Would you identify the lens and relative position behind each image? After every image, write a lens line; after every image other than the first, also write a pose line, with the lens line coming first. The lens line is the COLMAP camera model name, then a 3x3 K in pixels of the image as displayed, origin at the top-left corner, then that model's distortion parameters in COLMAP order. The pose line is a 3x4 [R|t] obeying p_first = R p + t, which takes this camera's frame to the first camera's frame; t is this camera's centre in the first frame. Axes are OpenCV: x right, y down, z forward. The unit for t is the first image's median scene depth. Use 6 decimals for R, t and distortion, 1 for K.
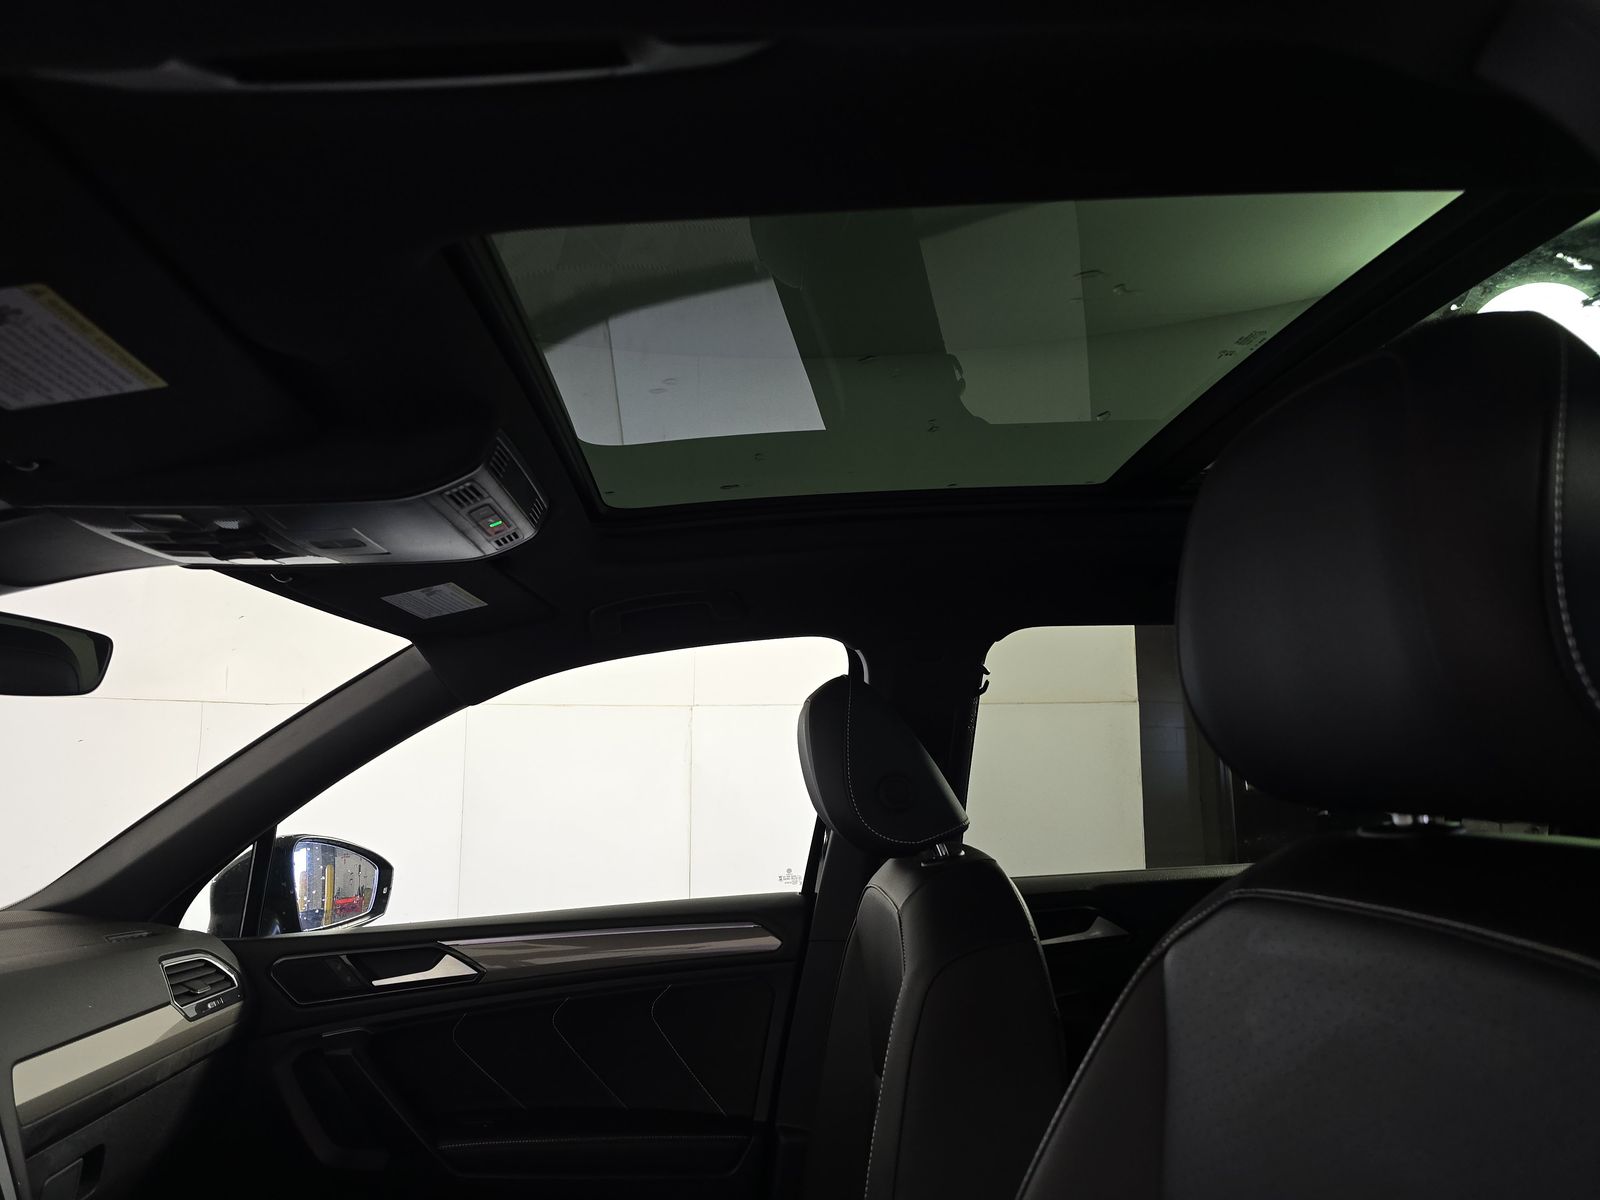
lens RADIAL K [[1095.9, 0, 823.6], [0, 1095.9, 565.2], [0, 0, 1]] dist [0.048304, -0.001250]
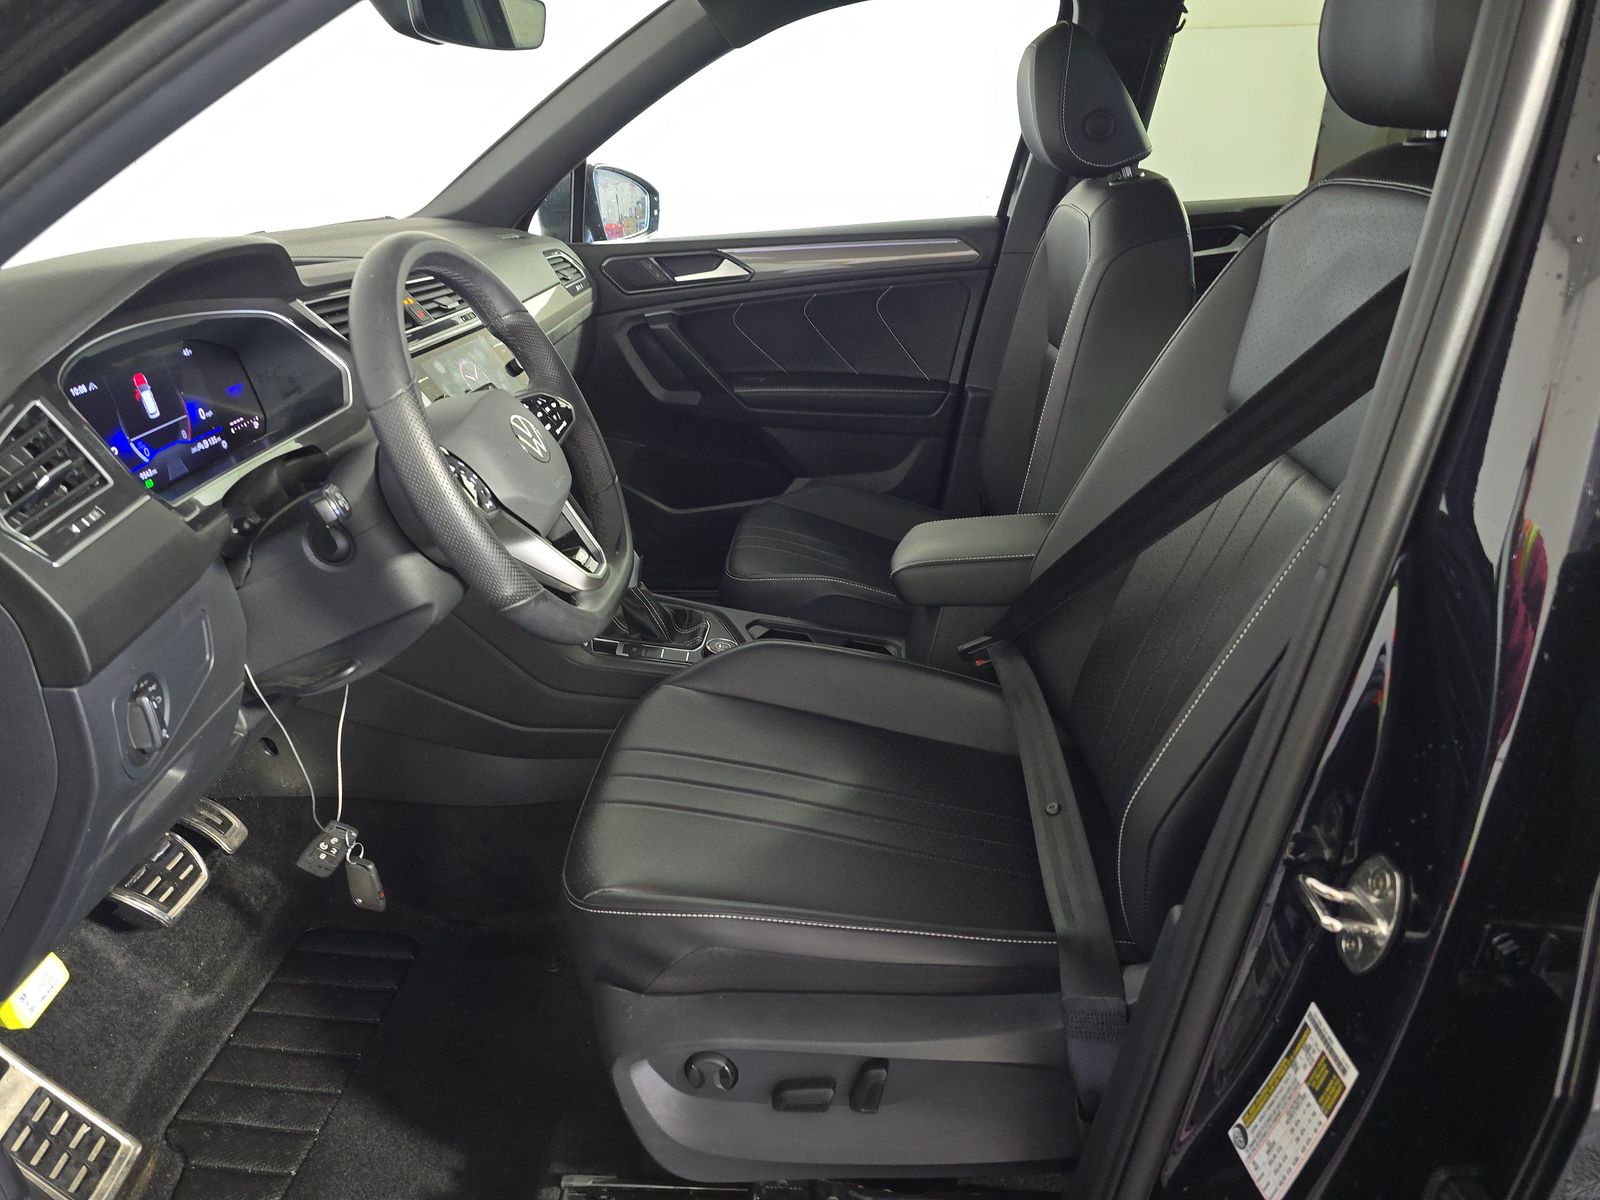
lens RADIAL K [[1095.9, 0, 823.6], [0, 1095.9, 565.2], [0, 0, 1]] dist [0.048304, -0.001250]
pose [[0.990028, 0.042554, -0.134287, -0.034671], [0.038385, 0.835716, 0.547819, -0.054870], [0.135537, -0.547511, 0.825749, -0.256244]]
